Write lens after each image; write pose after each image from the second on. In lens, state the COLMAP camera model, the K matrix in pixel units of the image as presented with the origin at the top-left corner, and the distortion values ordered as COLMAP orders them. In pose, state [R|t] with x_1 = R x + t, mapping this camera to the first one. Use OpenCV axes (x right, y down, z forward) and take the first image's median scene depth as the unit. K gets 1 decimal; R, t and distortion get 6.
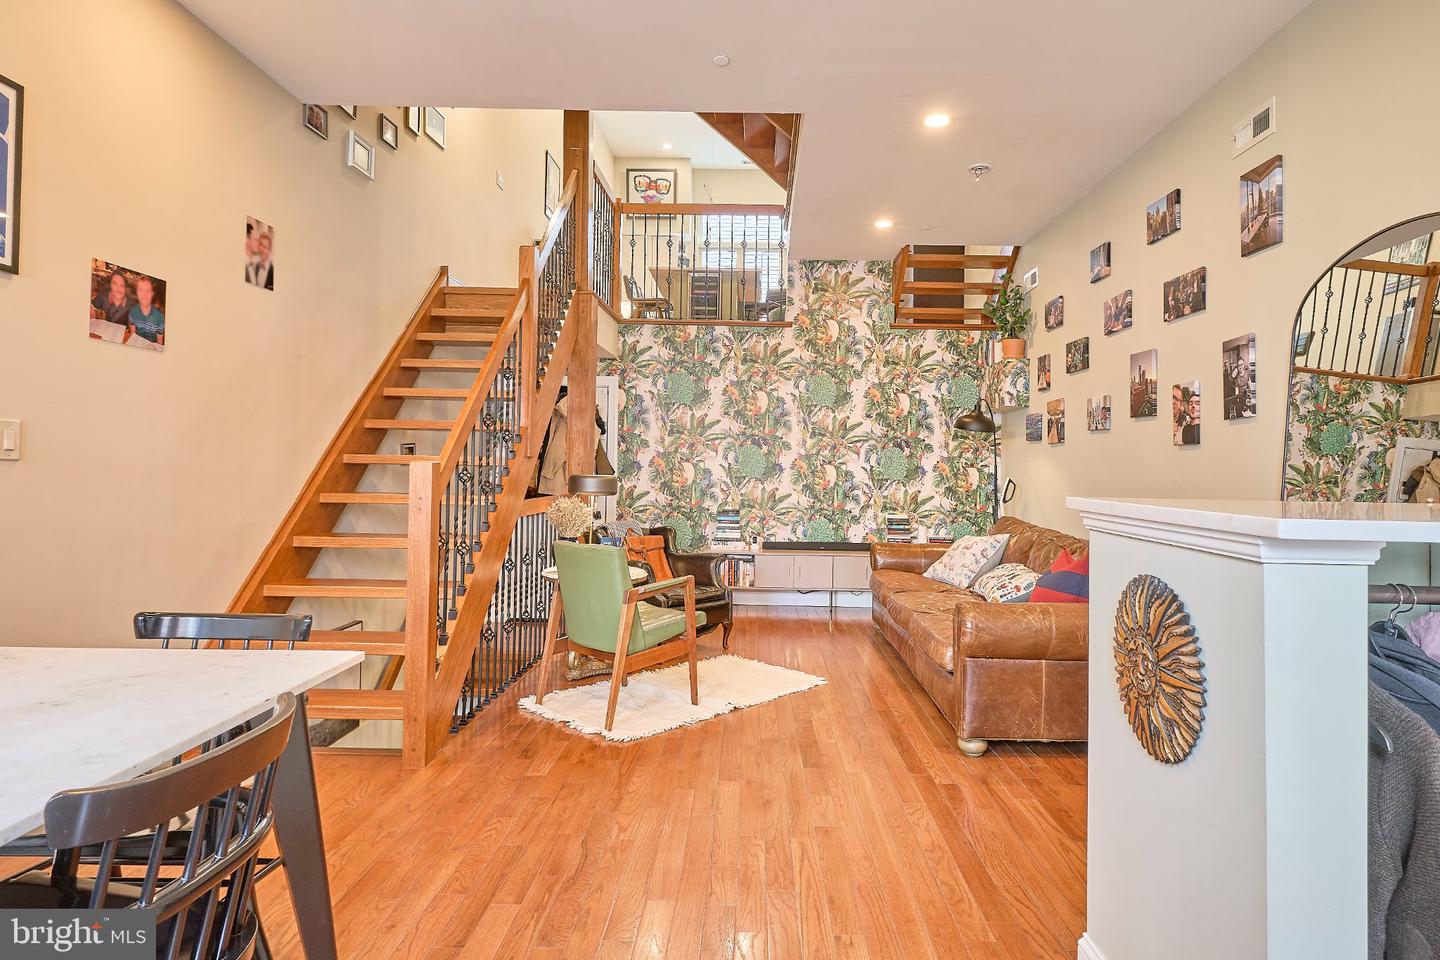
lens RADIAL K [[806.6, 0, 754.5], [0, 806.6, 448.9], [0, 0, 1]] dist [-0.001113, -0.001444]
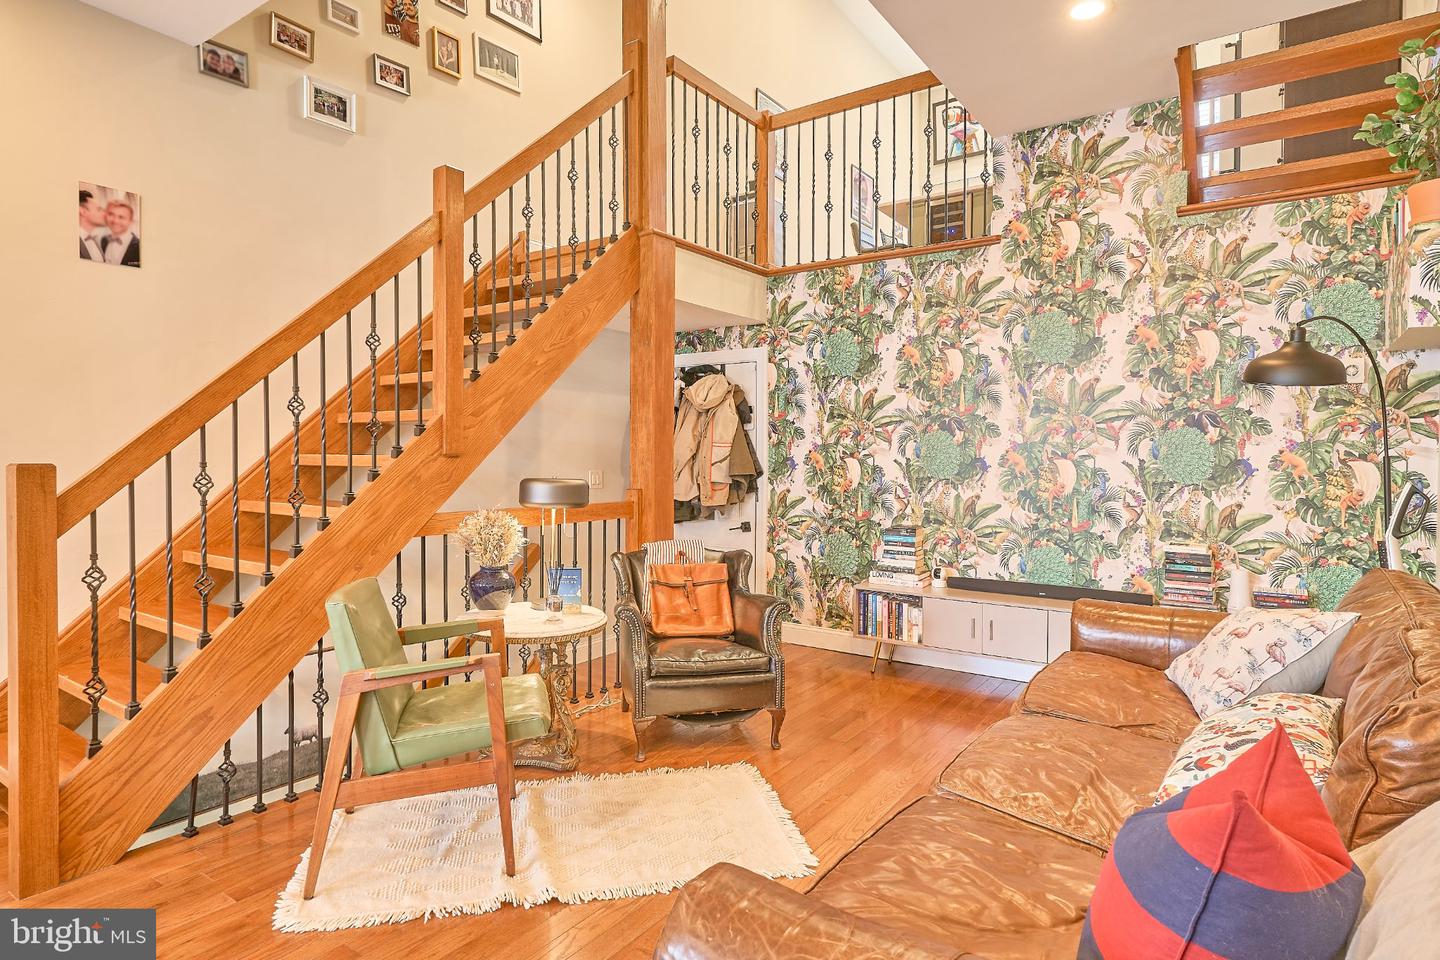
lens RADIAL K [[782.9, 0, 722.0], [0, 782.9, 471.0], [0, 0, 1]] dist [-0.001050, -0.000983]
pose [[0.821845, -0.002468, -0.569707, 0.263196], [0.021488, 0.999413, 0.026668, 0.008959], [0.569306, -0.034159, 0.821415, 0.437445]]
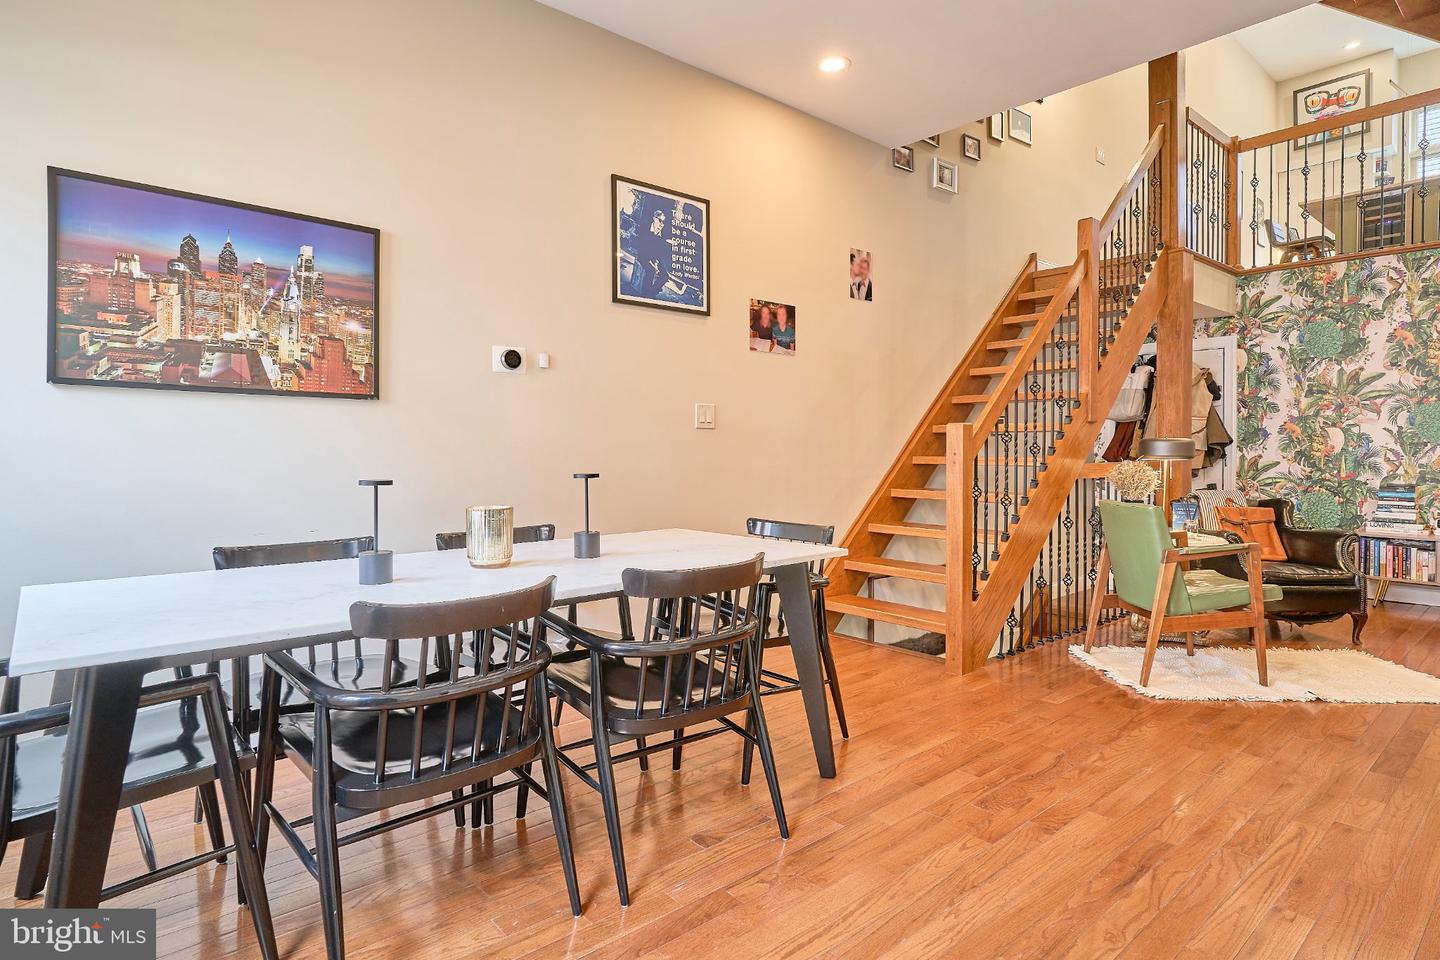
lens RADIAL K [[771.7, 0, 716.9], [0, 771.7, 460.0], [0, 0, 1]] dist [-0.000729, -0.000620]
pose [[0.654506, -0.004111, -0.756046, 0.124595], [0.028180, 0.999423, 0.018961, 0.021153], [0.755531, -0.033715, 0.654244, -0.014708]]
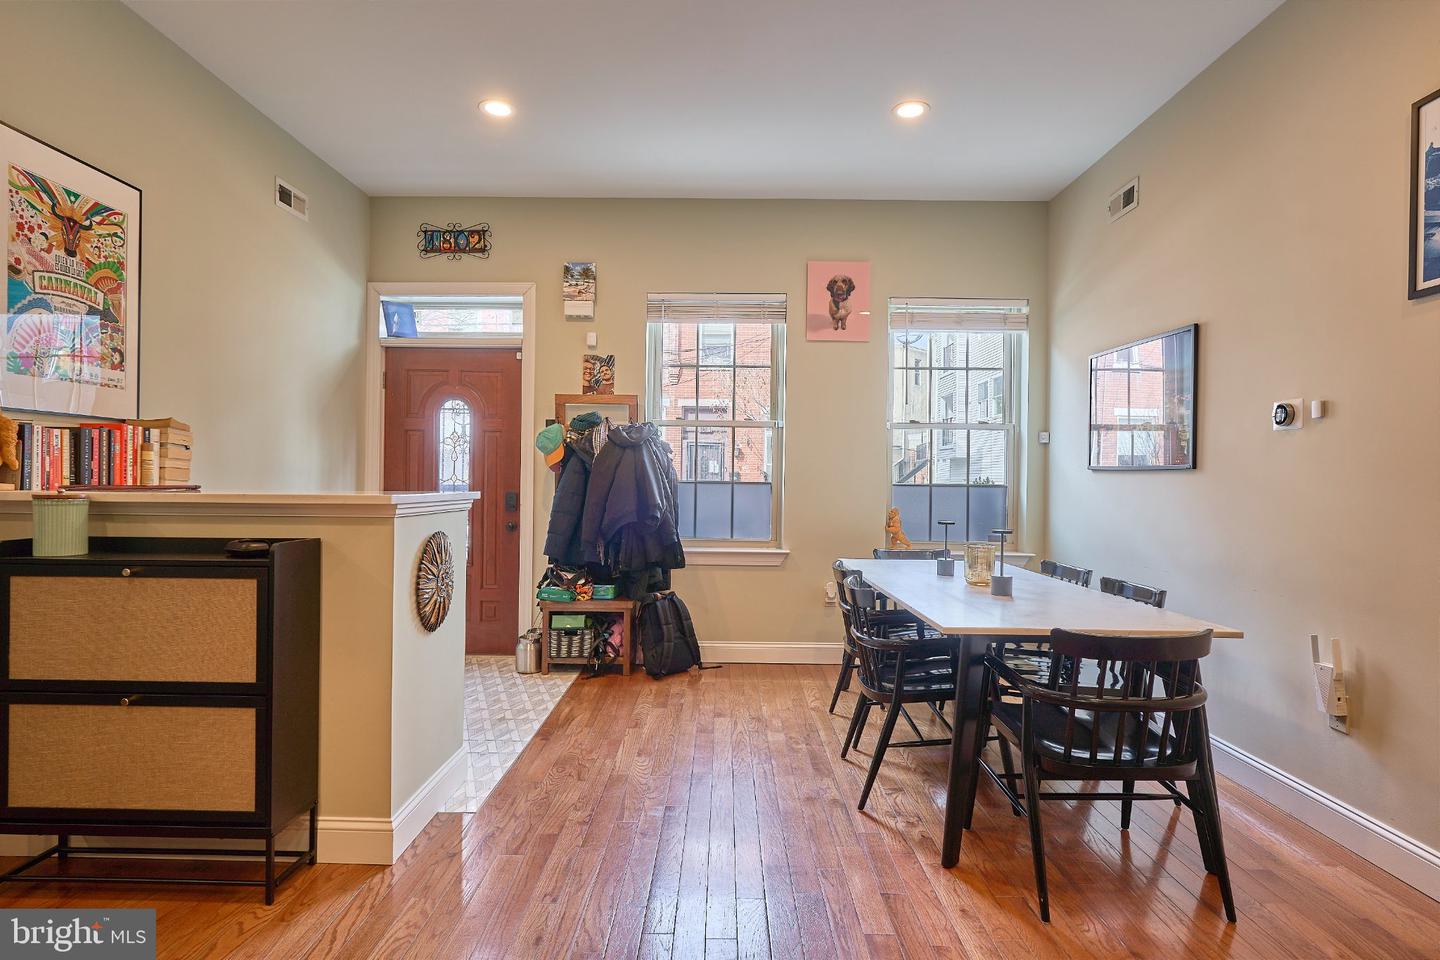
lens RADIAL K [[749.9, 0, 716.9], [0, 749.9, 486.4], [0, 0, 1]] dist [-0.000852, -0.000994]
pose [[-0.999633, -0.026438, 0.005831, -0.039029], [-0.026527, 0.999523, -0.015792, 0.017546], [-0.005411, -0.015940, -0.999858, 0.722113]]
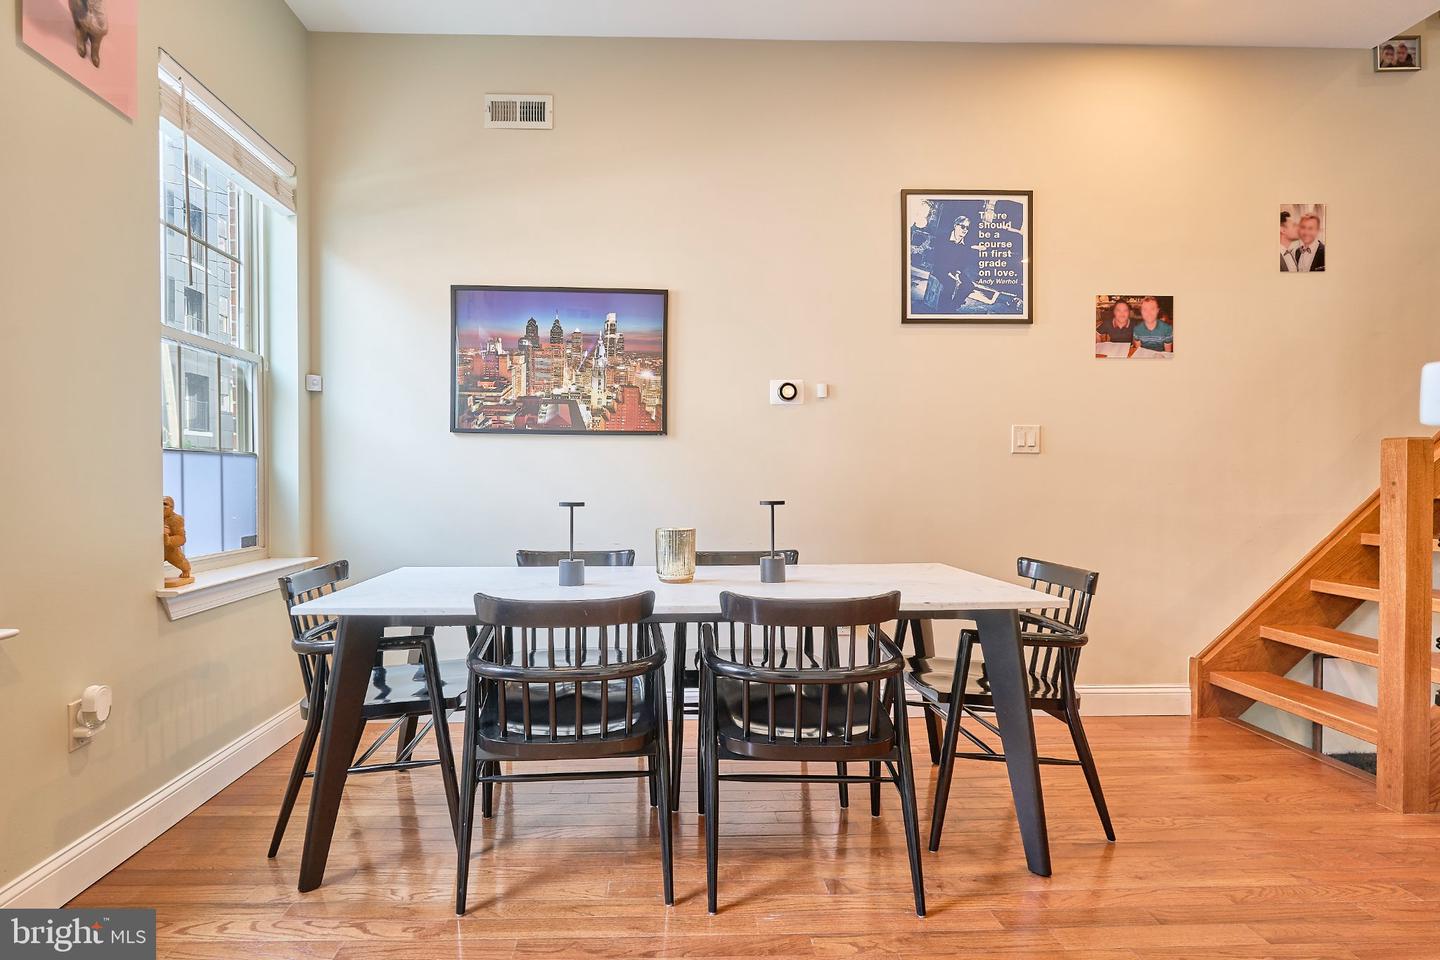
lens RADIAL K [[773.6, 0, 677.1], [0, 773.6, 490.0], [0, 0, 1]] dist [-0.000778, 0.001046]
pose [[0.029355, 0.000355, -0.999569, 0.191203], [0.025621, 0.999671, 0.001107, 0.026739], [0.999241, -0.025643, 0.029337, 0.138336]]
